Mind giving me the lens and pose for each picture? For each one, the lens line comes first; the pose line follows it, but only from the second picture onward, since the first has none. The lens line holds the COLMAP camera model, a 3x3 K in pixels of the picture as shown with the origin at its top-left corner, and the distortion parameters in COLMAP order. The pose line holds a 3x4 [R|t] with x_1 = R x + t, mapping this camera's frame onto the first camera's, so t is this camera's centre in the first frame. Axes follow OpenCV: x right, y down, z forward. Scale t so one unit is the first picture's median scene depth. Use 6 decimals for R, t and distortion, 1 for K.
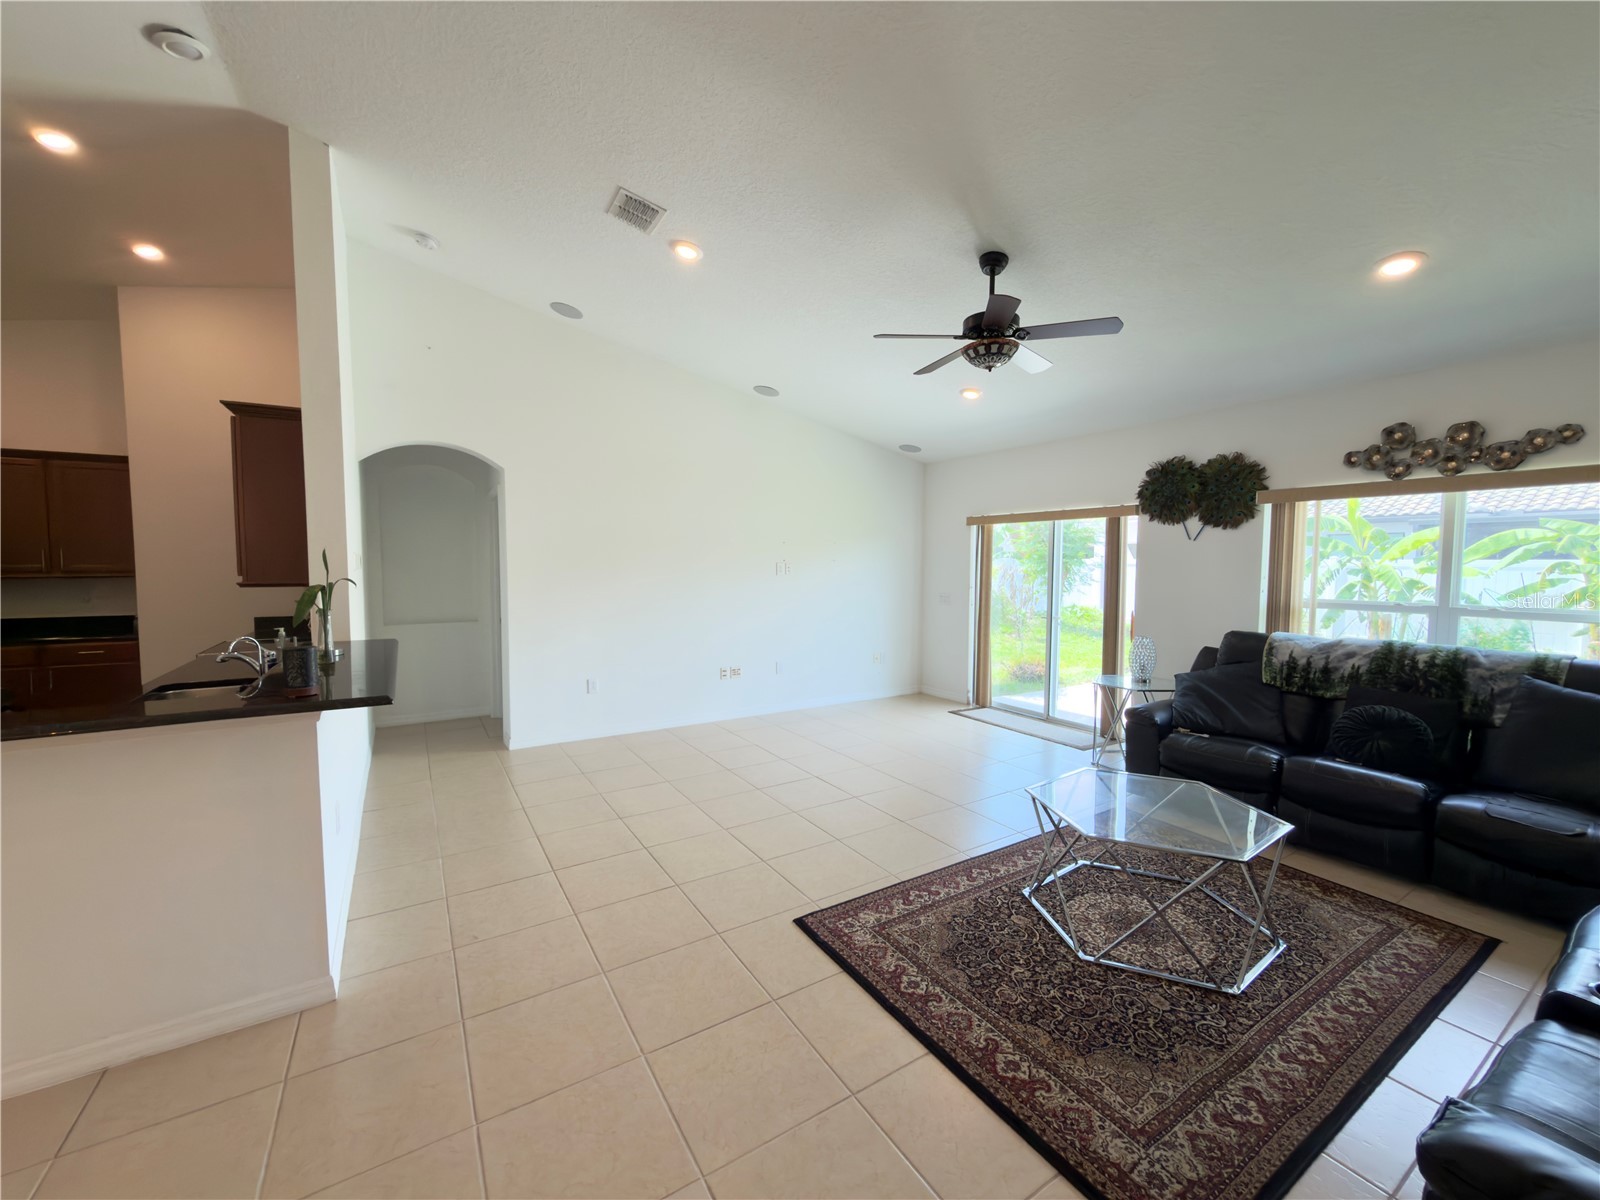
lens RADIAL K [[637.1, 0, 801.6], [0, 637.1, 602.1], [0, 0, 1]] dist [-0.004251, 0.001593]
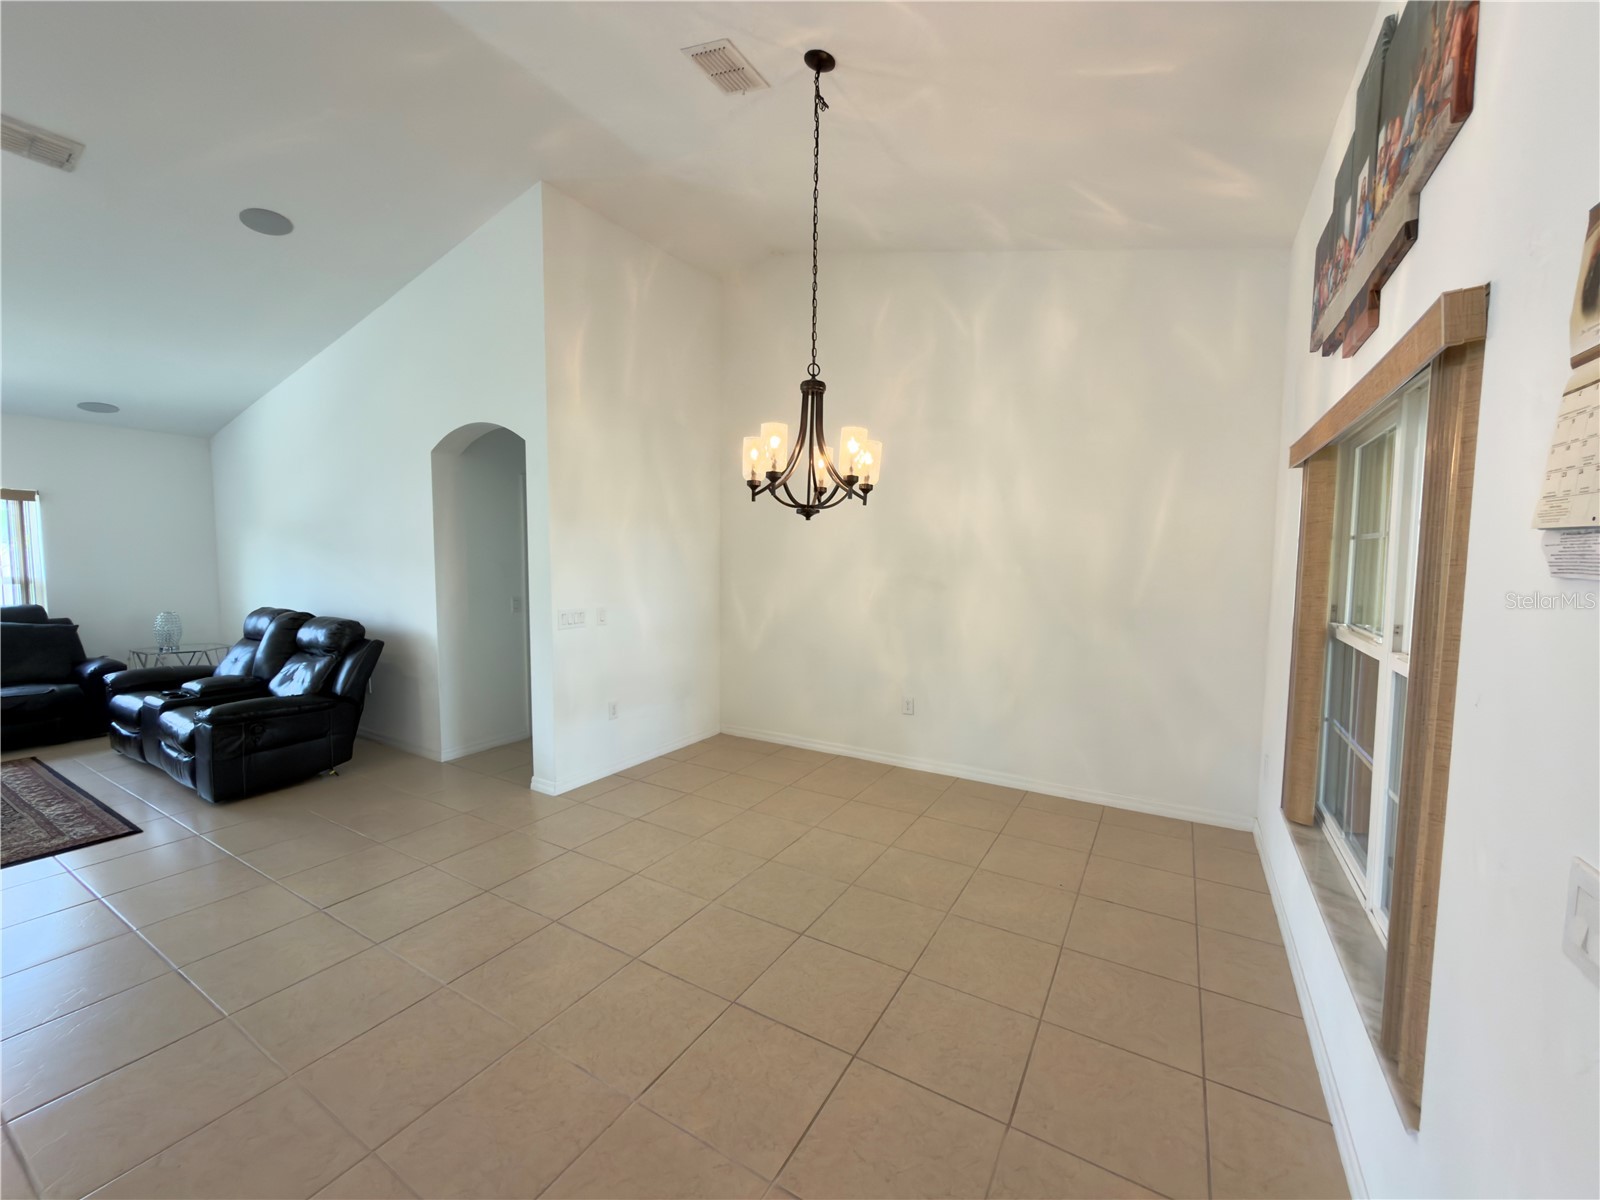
lens RADIAL K [[637.1, 0, 802.3], [0, 637.1, 599.4], [0, 0, 1]] dist [-0.004251, 0.001593]
pose [[-0.463114, -0.069927, 0.883536, -1.015975], [0.041796, 0.994051, 0.100581, -0.003773], [-0.885313, 0.083509, -0.457436, -0.103165]]
